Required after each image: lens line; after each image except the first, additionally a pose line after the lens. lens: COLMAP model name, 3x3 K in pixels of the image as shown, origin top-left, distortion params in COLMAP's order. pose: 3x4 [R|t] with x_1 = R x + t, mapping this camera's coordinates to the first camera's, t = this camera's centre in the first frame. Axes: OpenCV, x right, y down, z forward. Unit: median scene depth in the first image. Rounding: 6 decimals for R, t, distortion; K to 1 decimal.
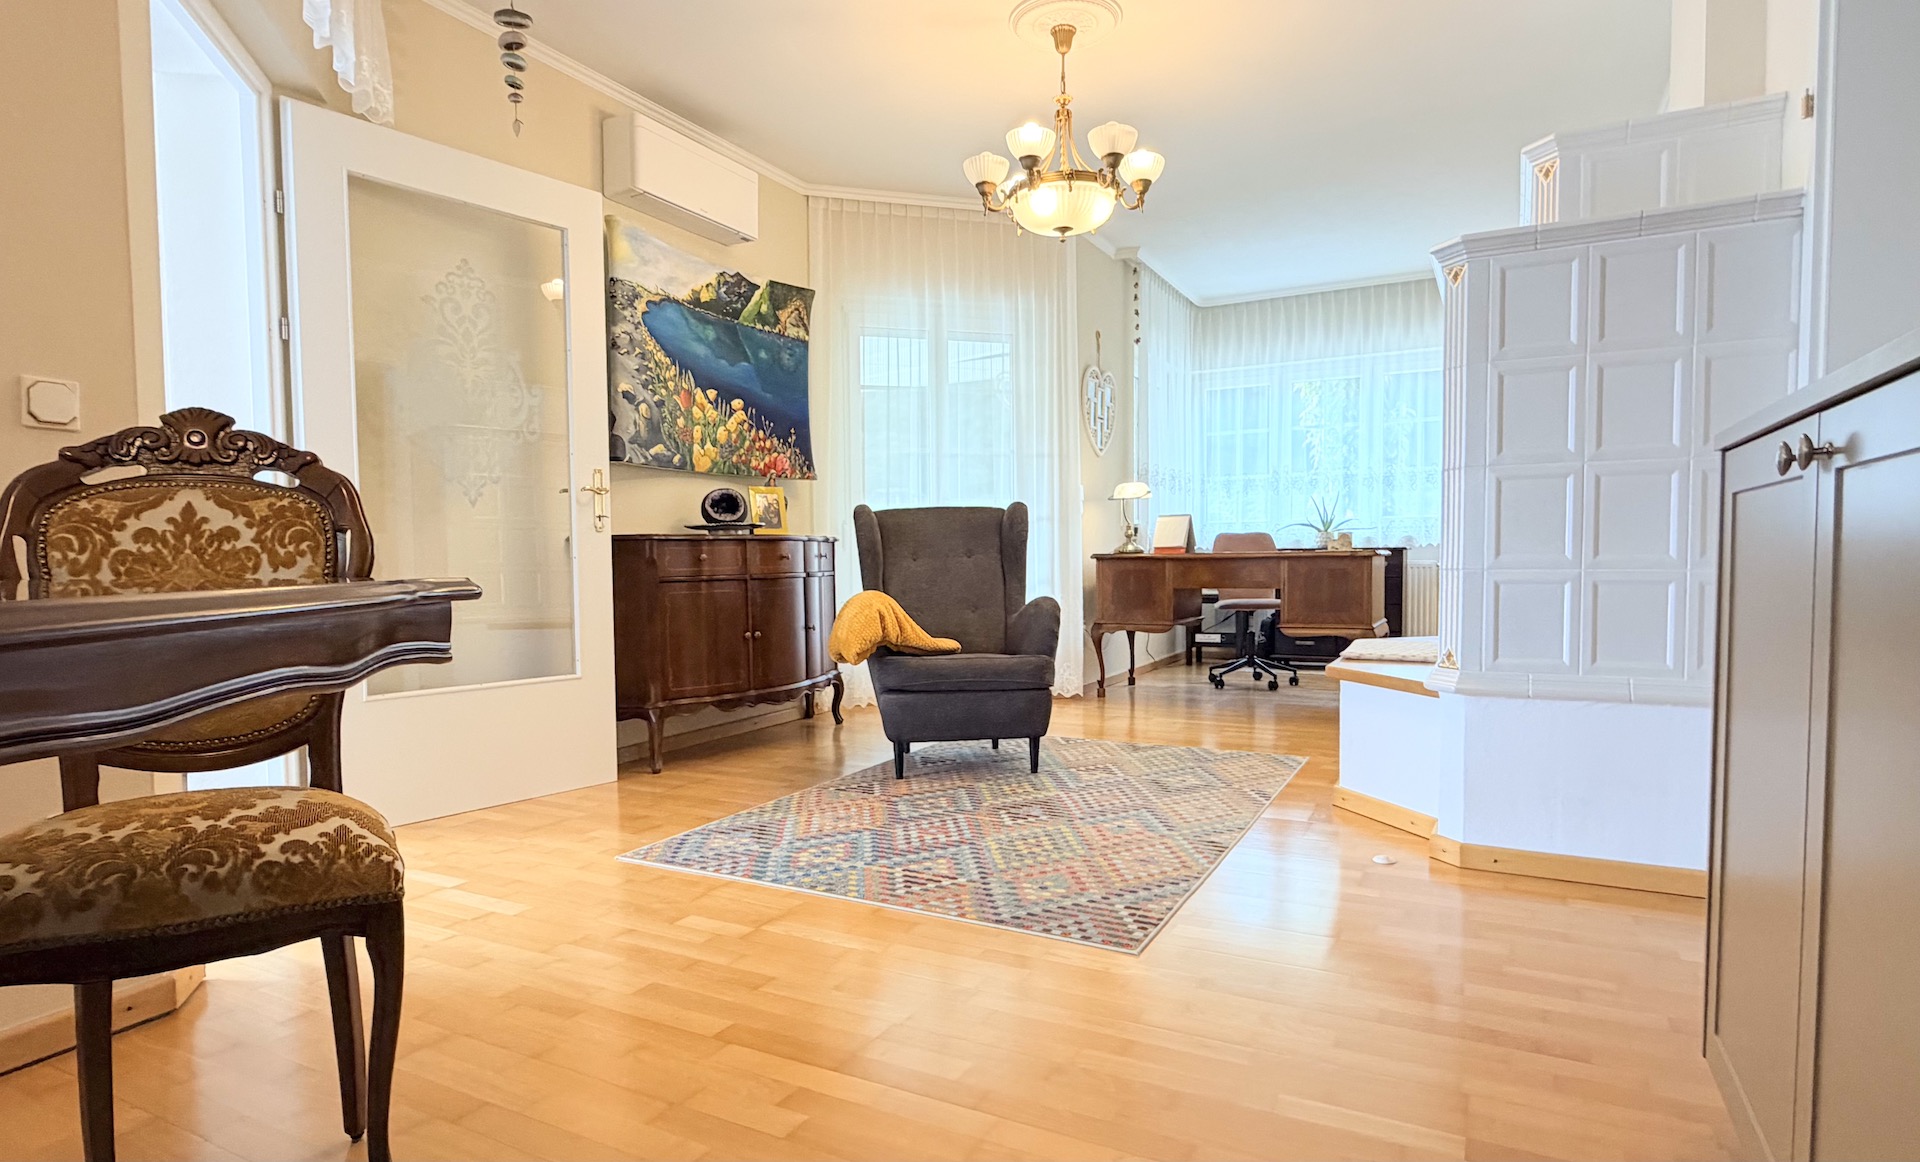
lens RADIAL K [[1020.7, 0, 961.1], [0, 1020.7, 594.7], [0, 0, 1]] dist [0.001434, 0.000073]
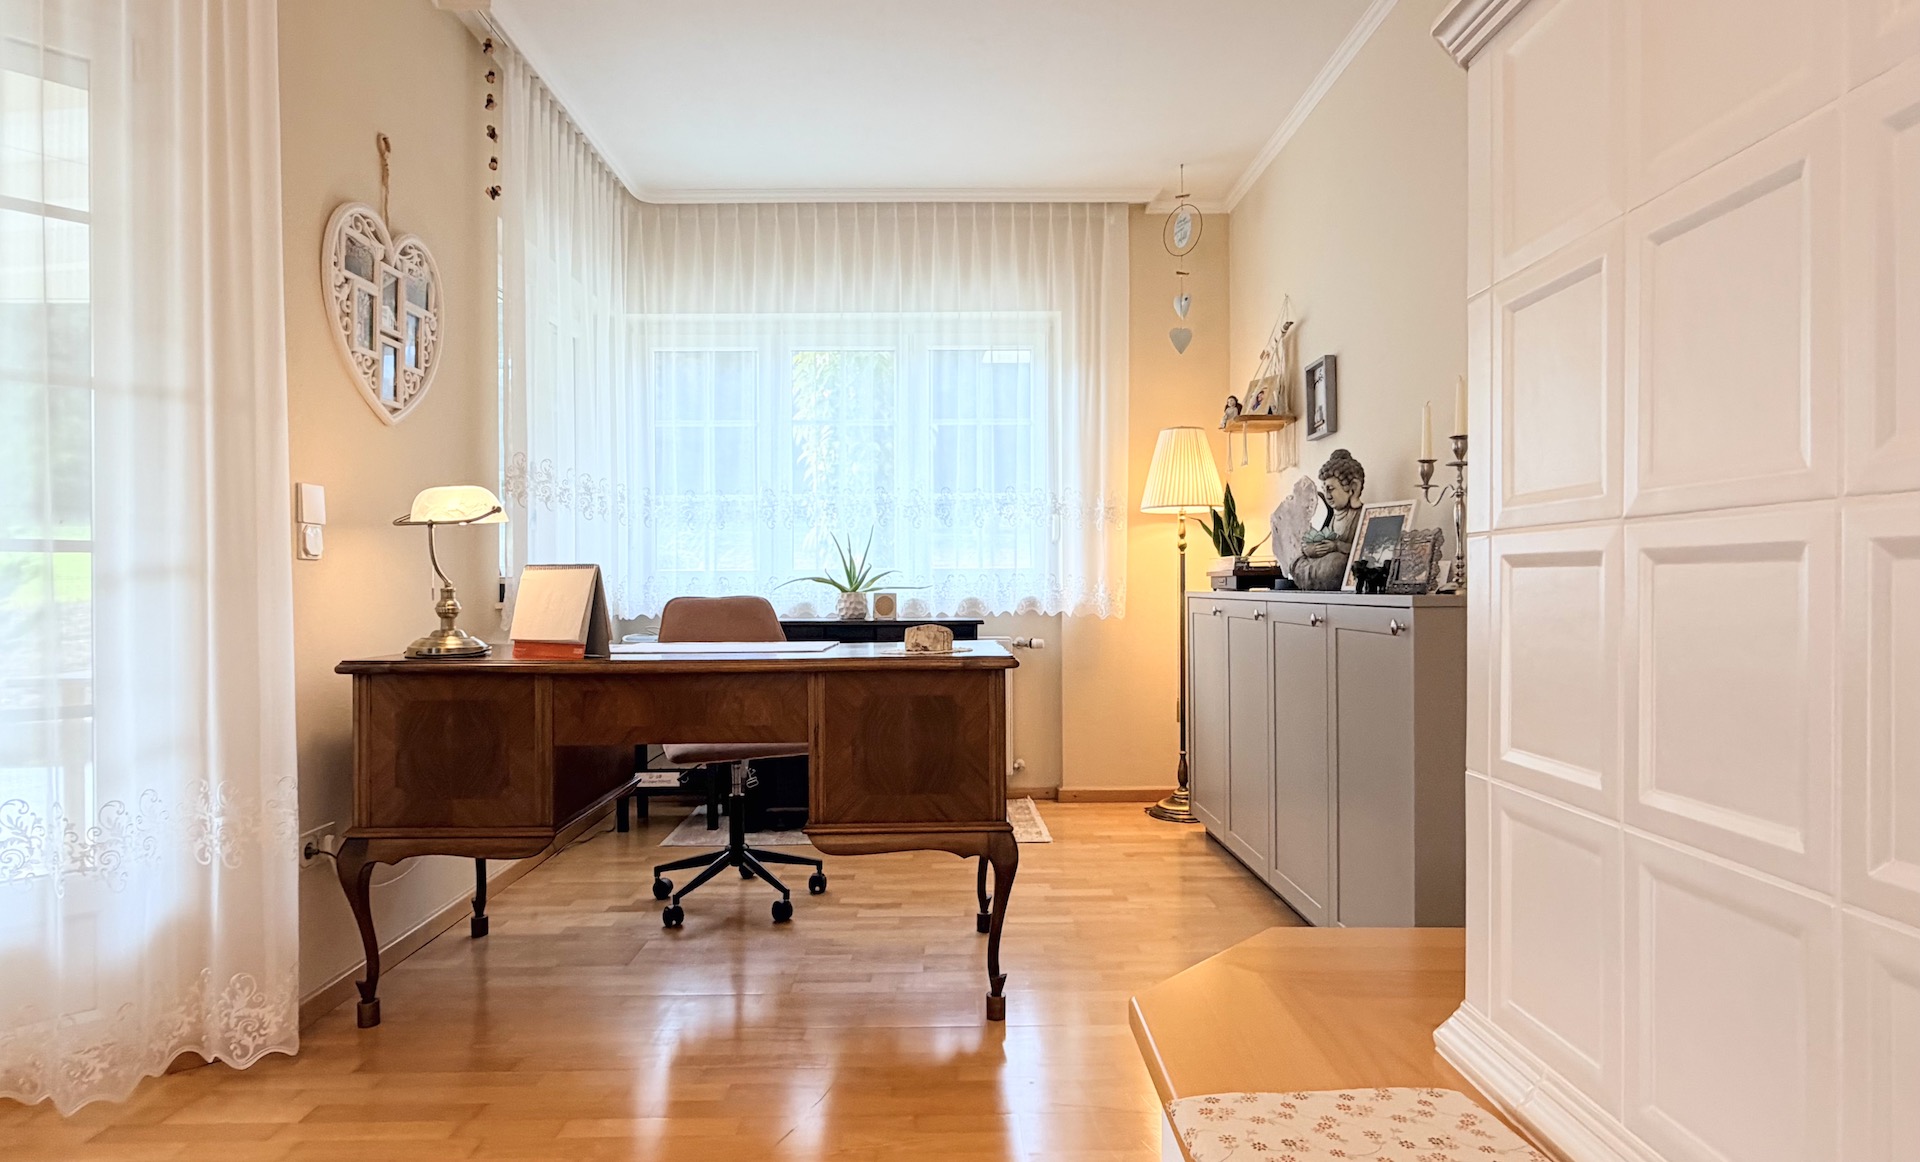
lens RADIAL K [[1020.7, 0, 956.8], [0, 1020.7, 587.8], [0, 0, 1]] dist [0.001434, 0.000073]
pose [[0.875065, 0.003845, 0.483991, 0.118698], [0.016409, 0.999158, -0.037606, -0.040546], [-0.483728, 0.040849, 0.874265, 0.441301]]
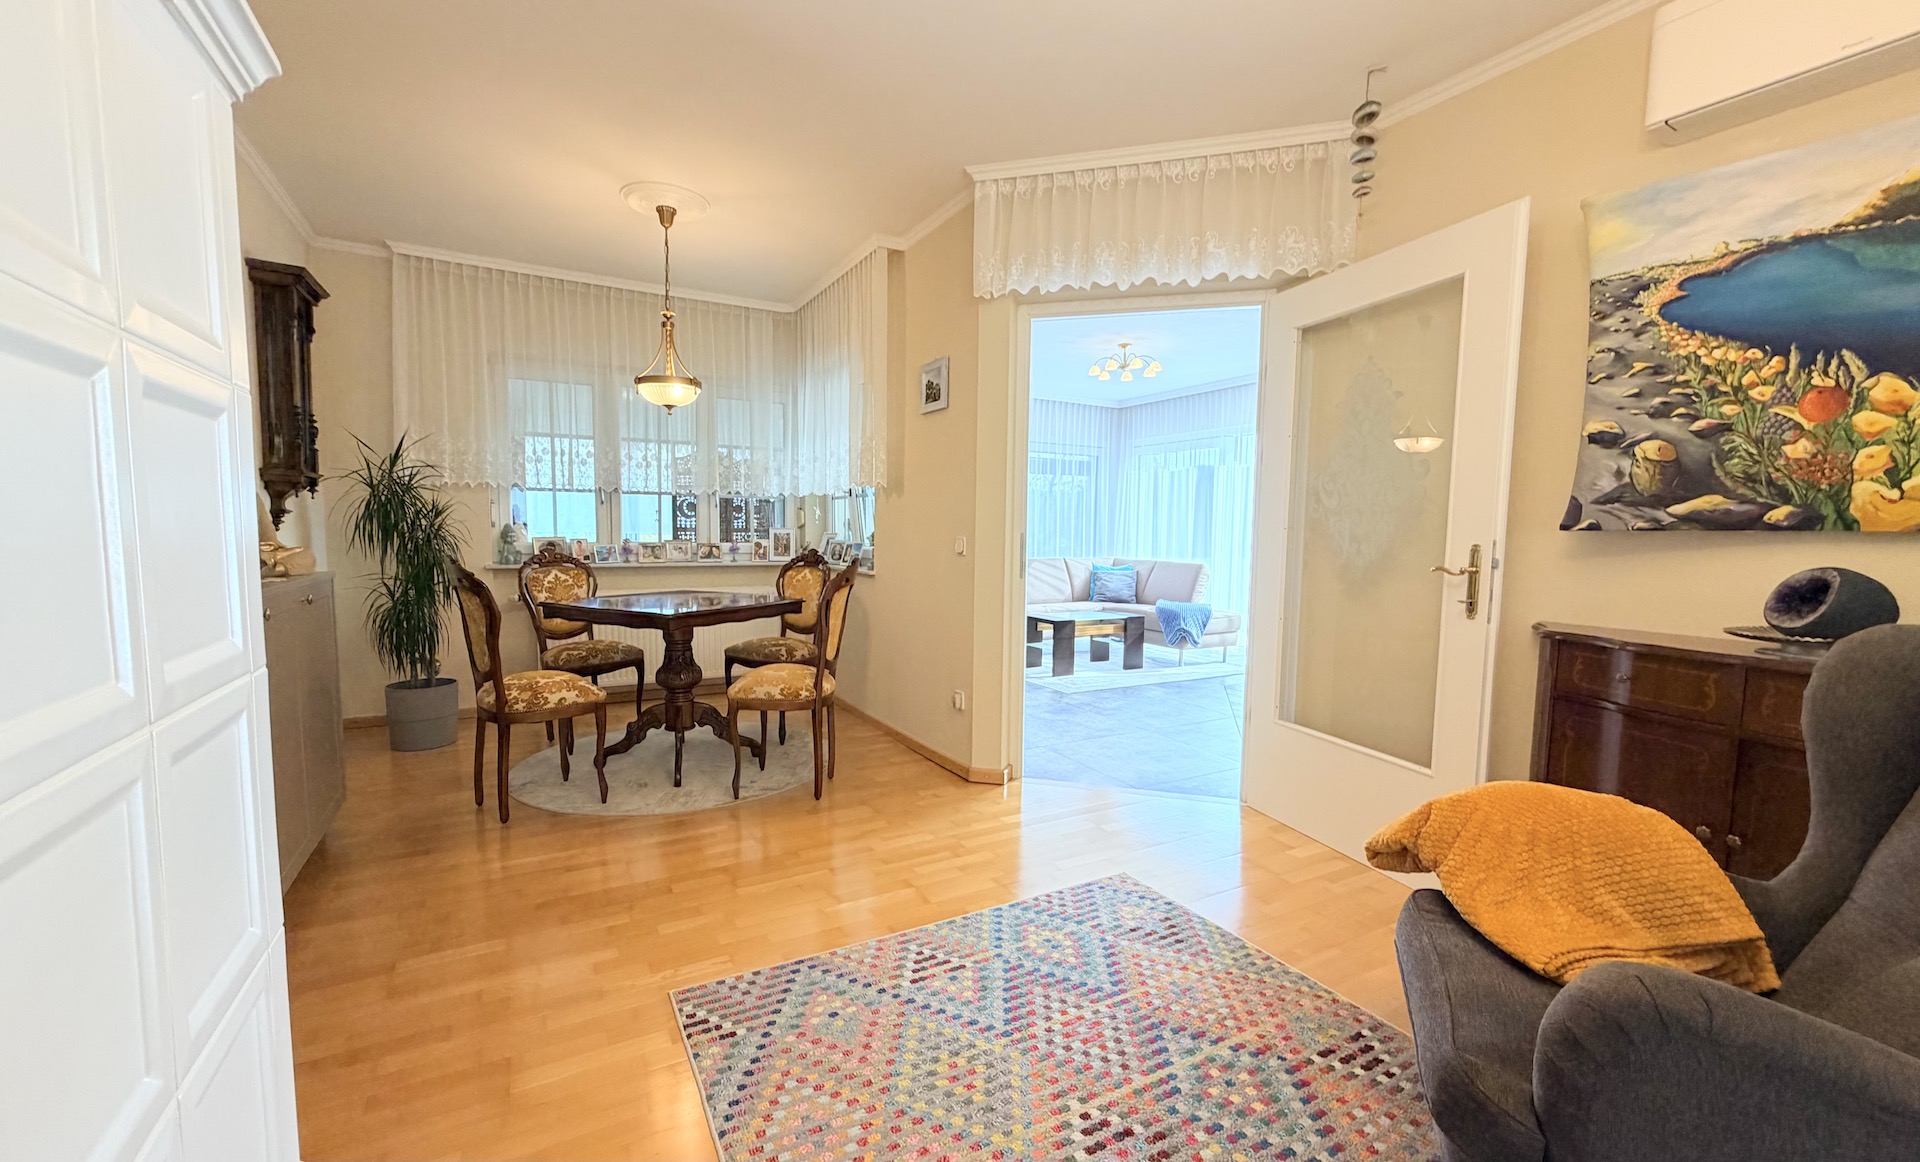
lens RADIAL K [[790.3, 0, 973.8], [0, 790.3, 588.3], [0, 0, 1]] dist [-0.000020, -0.000422]
pose [[-0.543733, 0.070710, -0.836274, 0.412136], [-0.039528, 0.993181, 0.109678, -0.141162], [0.838327, 0.092692, -0.537230, 0.993923]]
